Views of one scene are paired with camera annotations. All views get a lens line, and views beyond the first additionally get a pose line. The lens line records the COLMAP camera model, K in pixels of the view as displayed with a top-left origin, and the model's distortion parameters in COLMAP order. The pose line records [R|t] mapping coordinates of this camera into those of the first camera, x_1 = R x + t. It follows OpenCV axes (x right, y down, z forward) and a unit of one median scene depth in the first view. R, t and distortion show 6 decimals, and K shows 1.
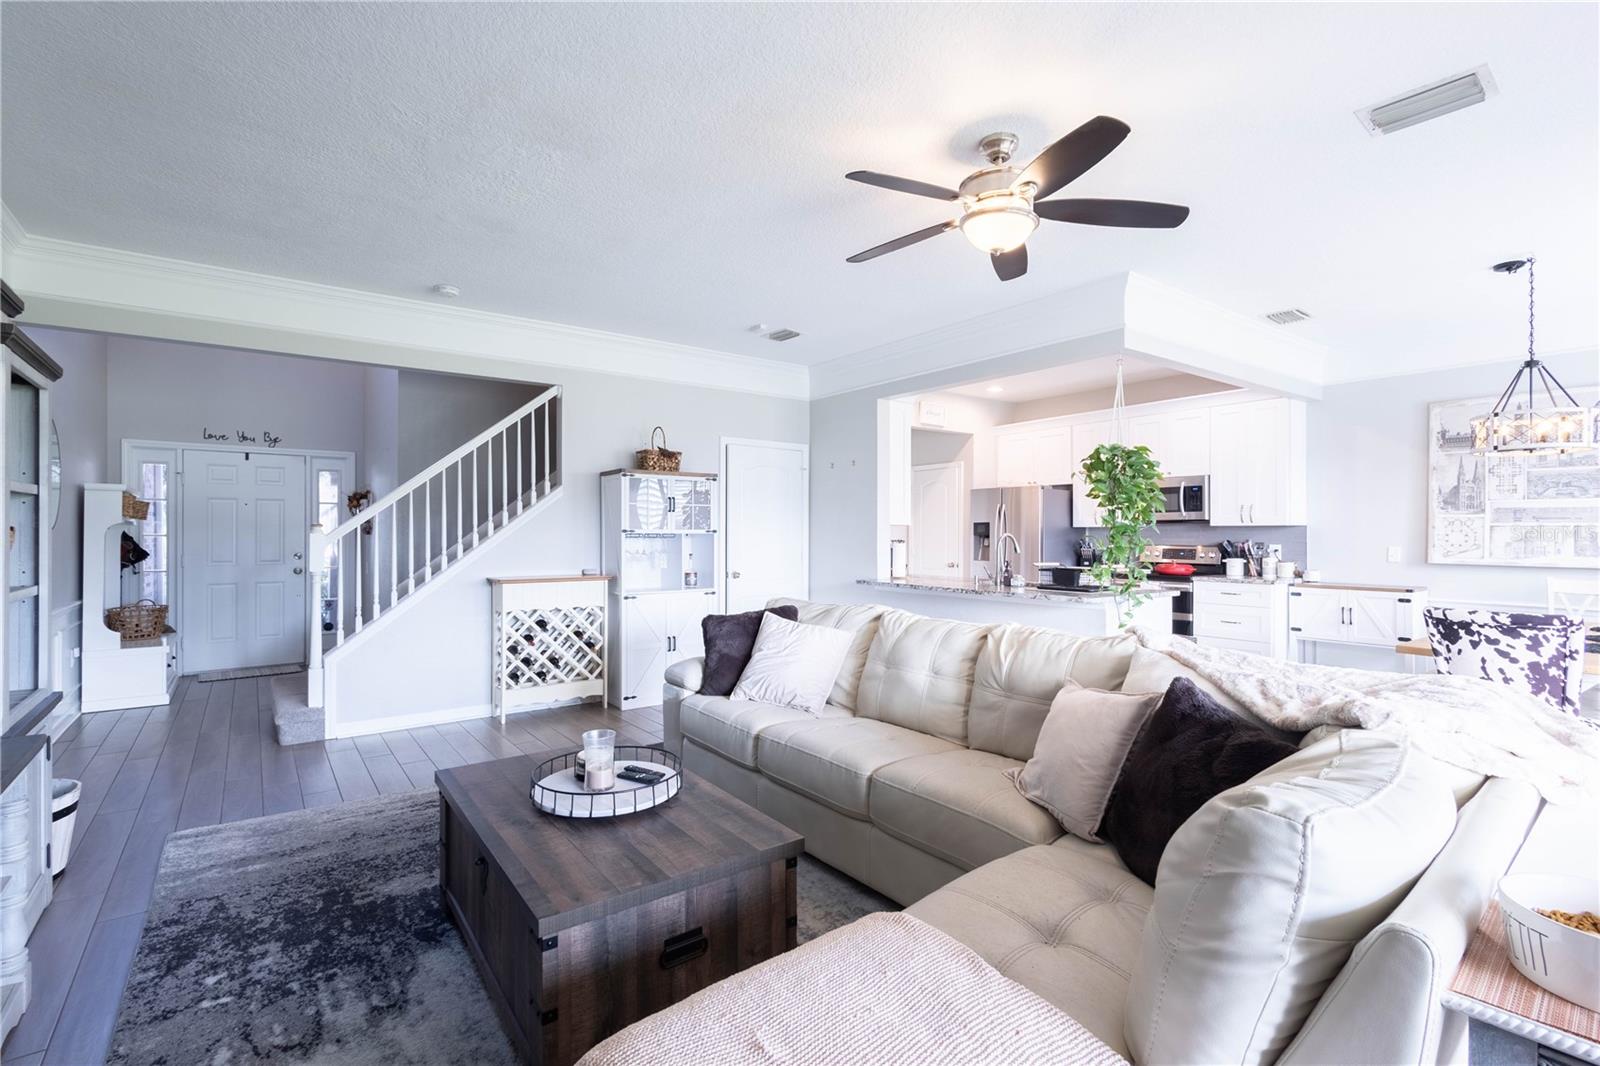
lens RADIAL K [[735.1, 0, 798.3], [0, 735.1, 537.2], [0, 0, 1]] dist [0.008310, -0.002475]
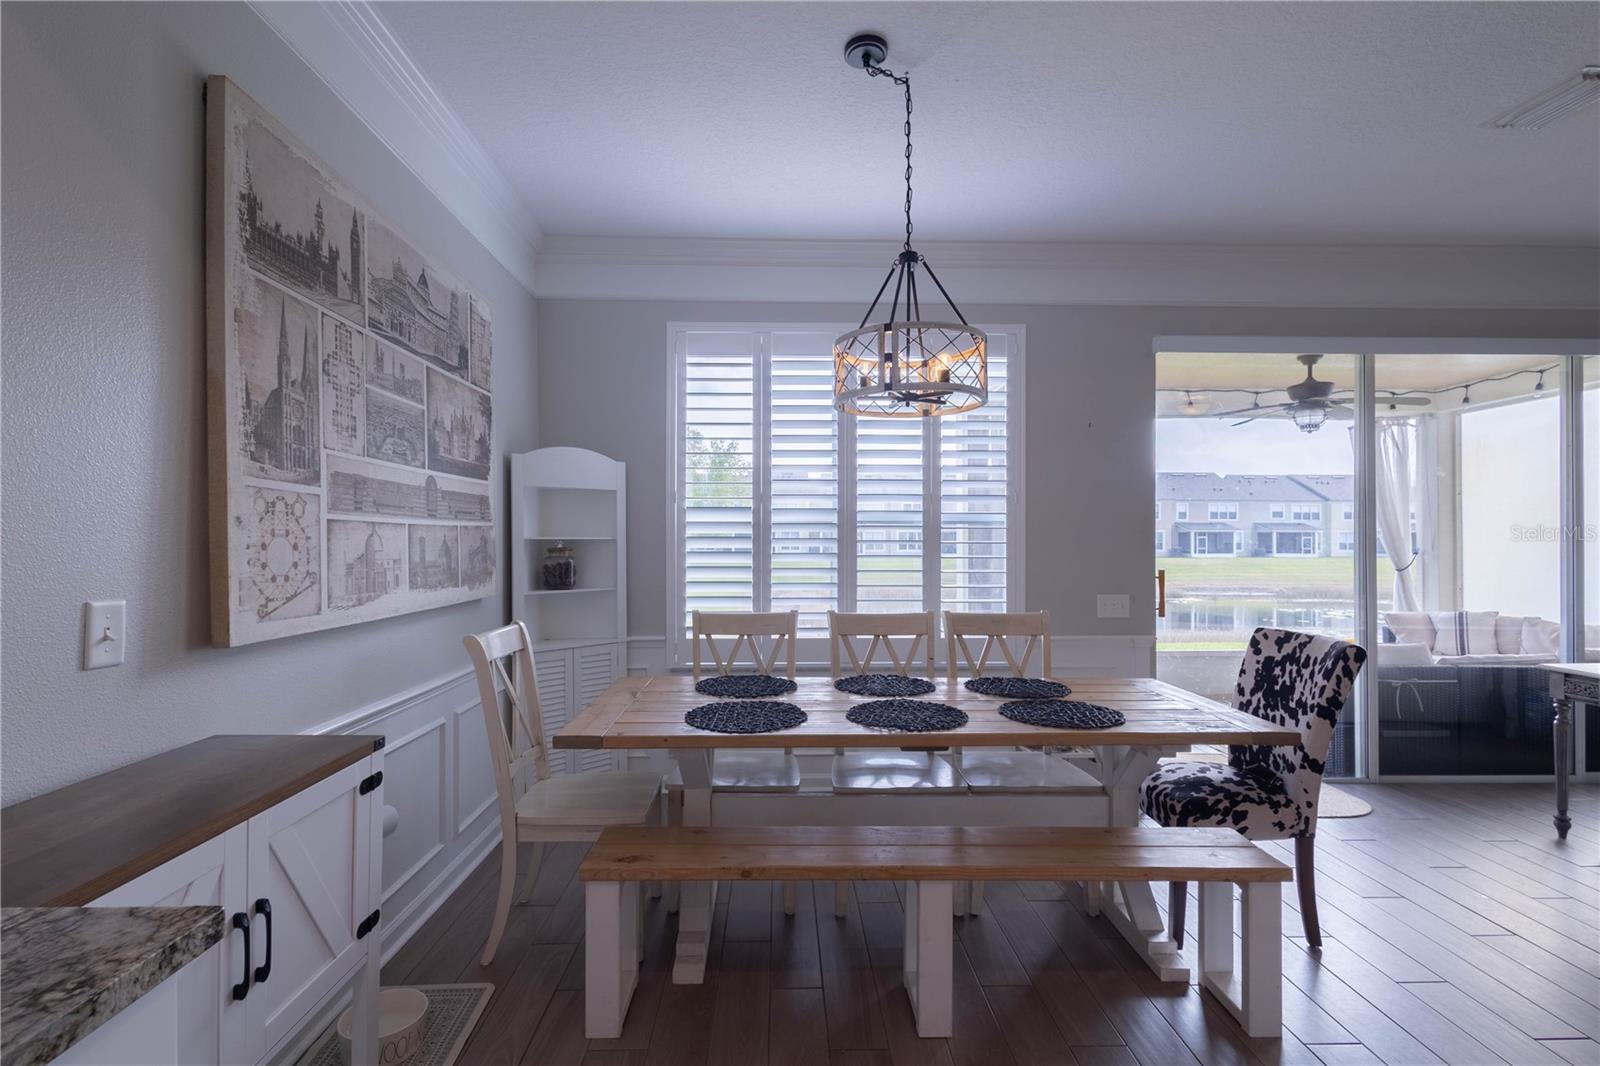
lens RADIAL K [[735.1, 0, 795.9], [0, 735.1, 538.3], [0, 0, 1]] dist [0.008310, -0.002475]
pose [[-0.815822, -0.001197, 0.578302, 0.522969], [0.001522, 0.999990, 0.004217, -0.007178], [-0.578301, 0.004321, -0.815812, 1.119153]]
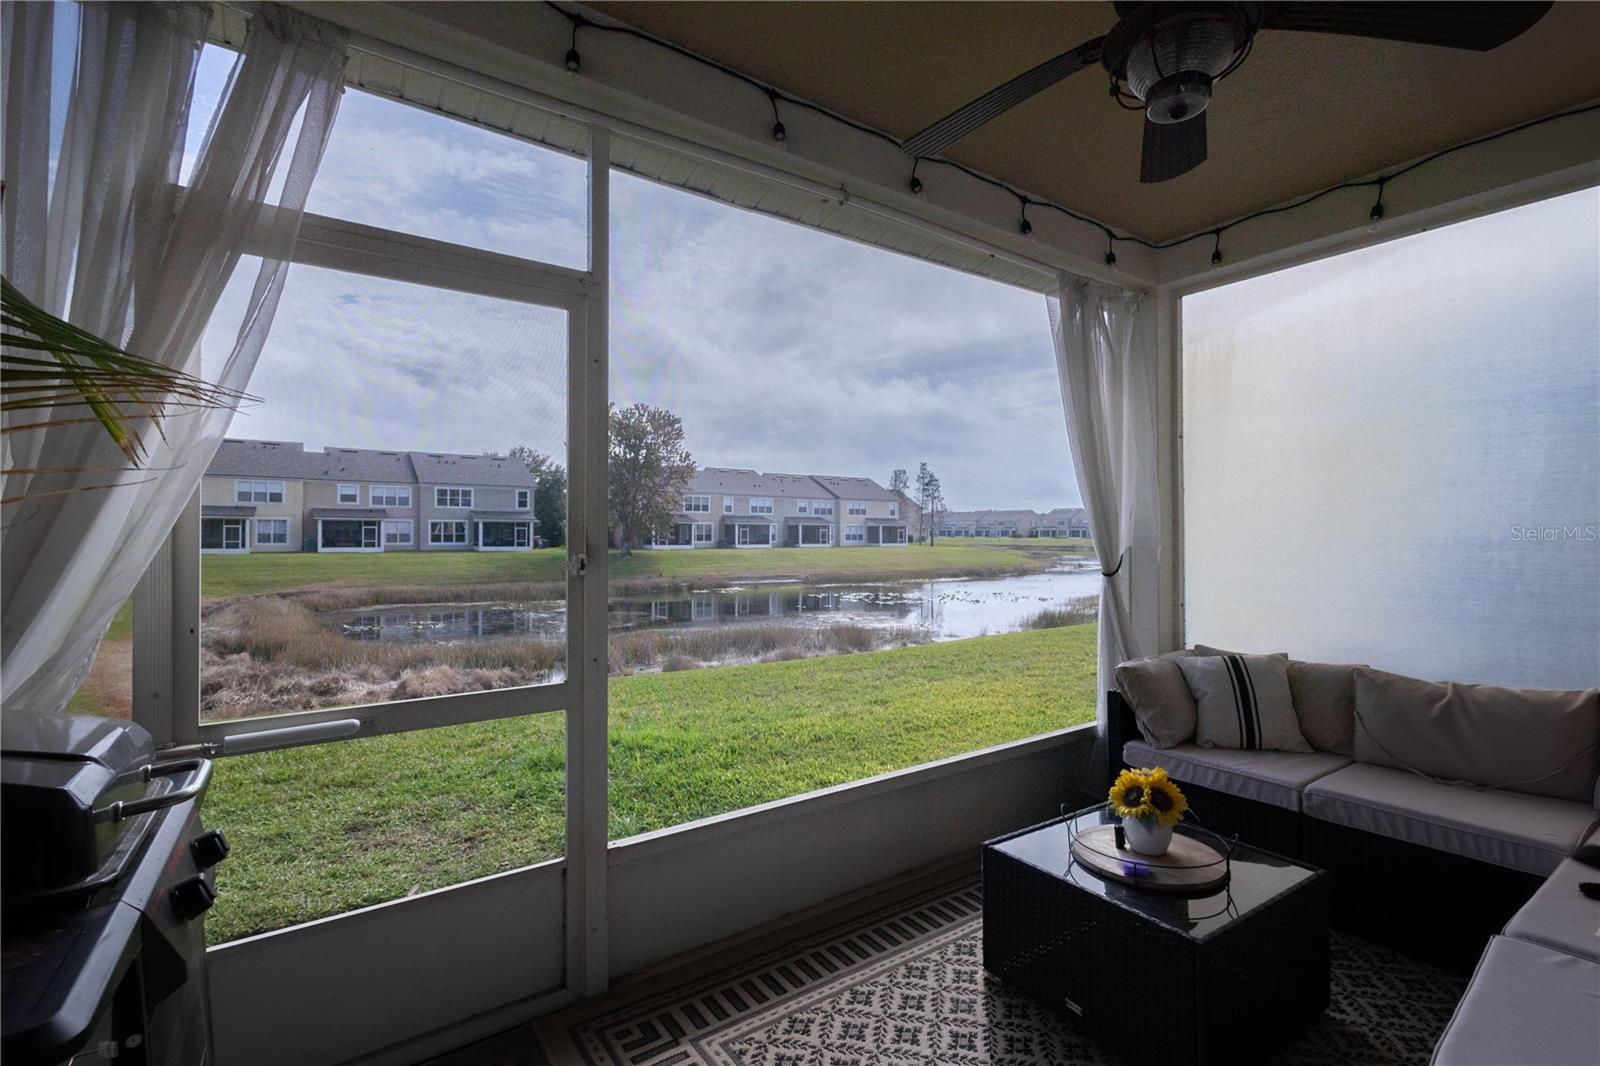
lens RADIAL K [[735.1, 0, 800.1], [0, 735.1, 529.8], [0, 0, 1]] dist [0.008310, -0.002475]
pose [[-0.999375, -0.005237, 0.034951, 0.660214], [-0.005157, 0.999984, 0.002398, 0.012473], [-0.034963, 0.002216, -0.999386, 0.227239]]
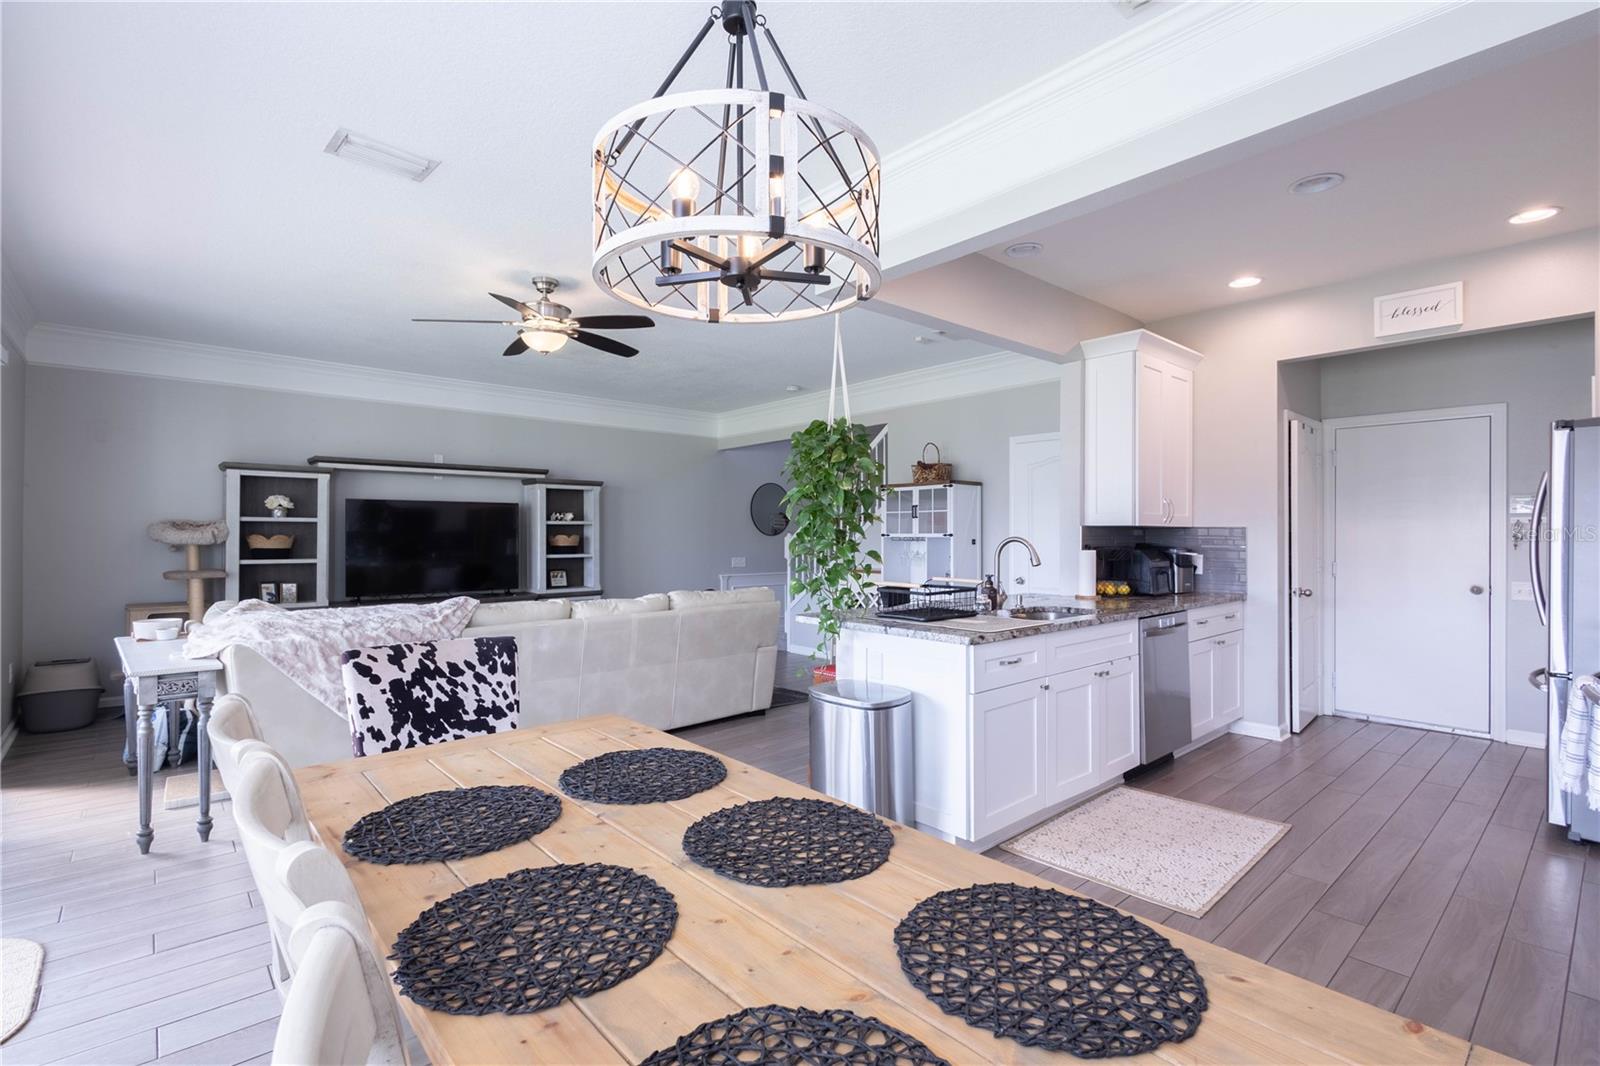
lens RADIAL K [[735.1, 0, 795.9], [0, 735.1, 536.3], [0, 0, 1]] dist [0.008310, -0.002475]
pose [[0.086205, -0.001403, -0.996276, 0.950685], [-0.004935, 0.999986, -0.001835, -0.003227], [0.996265, 0.005074, 0.086197, 0.725829]]
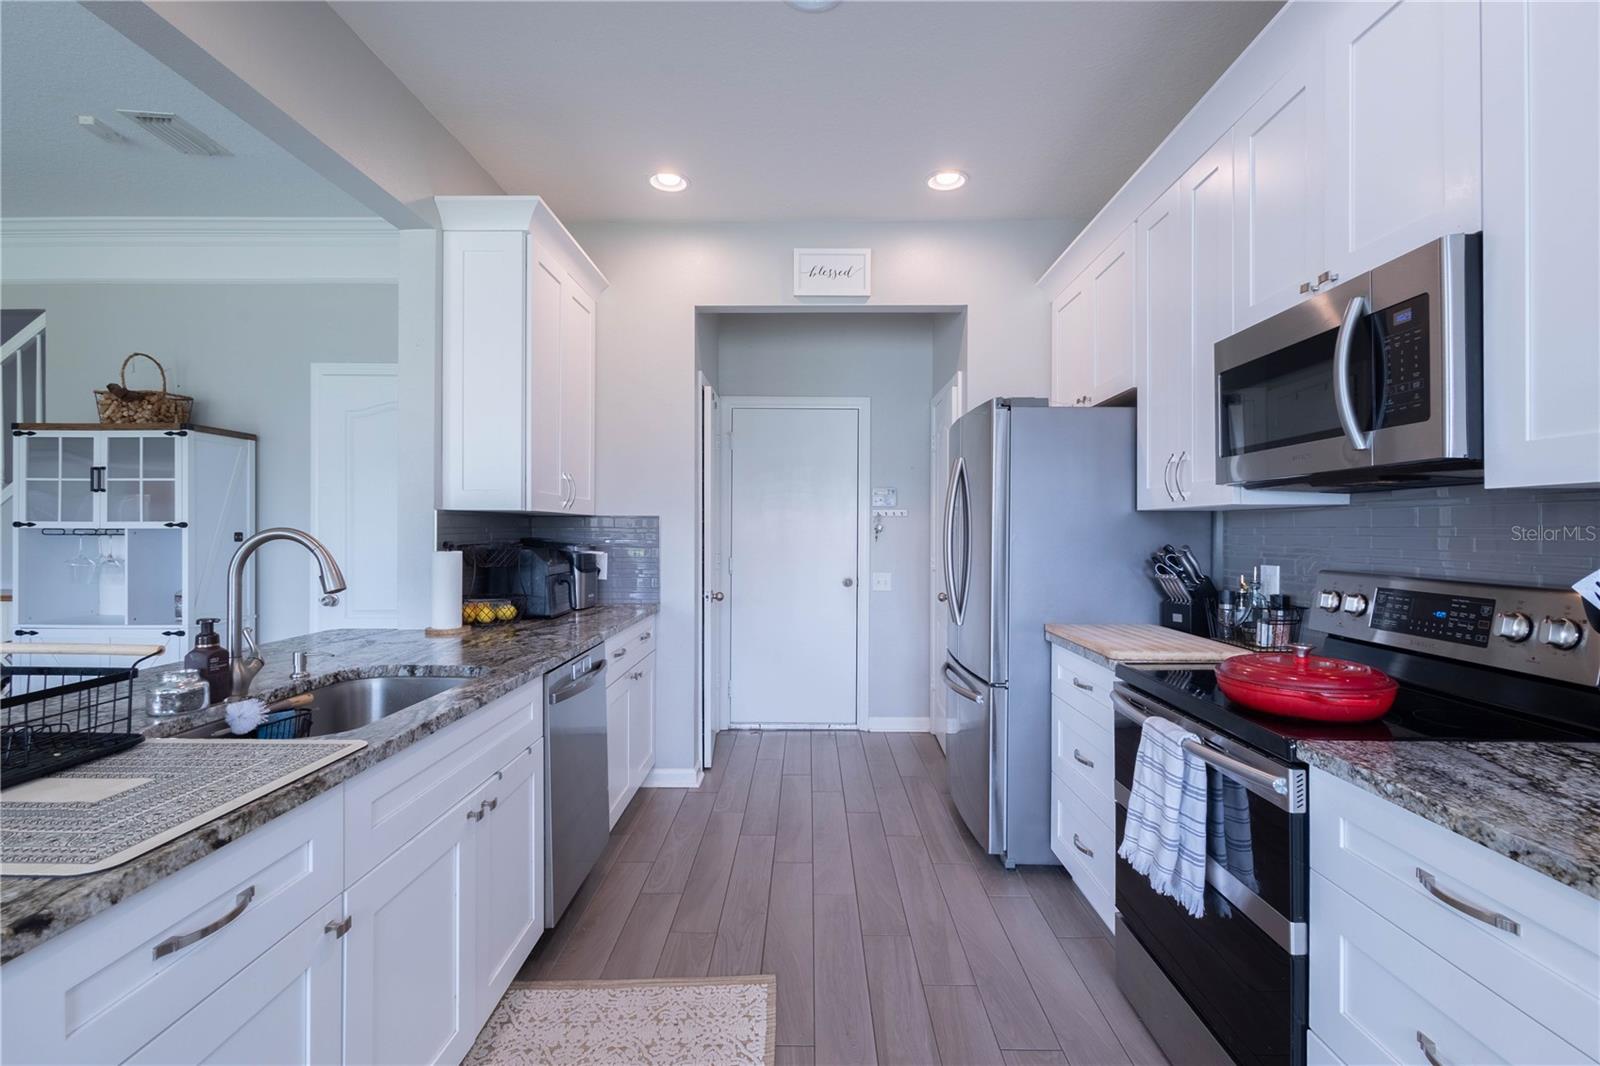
lens RADIAL K [[735.1, 0, 805.4], [0, 735.1, 529.6], [0, 0, 1]] dist [0.008310, -0.002475]
pose [[0.798582, 0.001061, -0.601885, 0.638732], [-0.004074, 0.999985, -0.003643, -0.004133], [0.601872, 0.005361, 0.798575, 0.876292]]
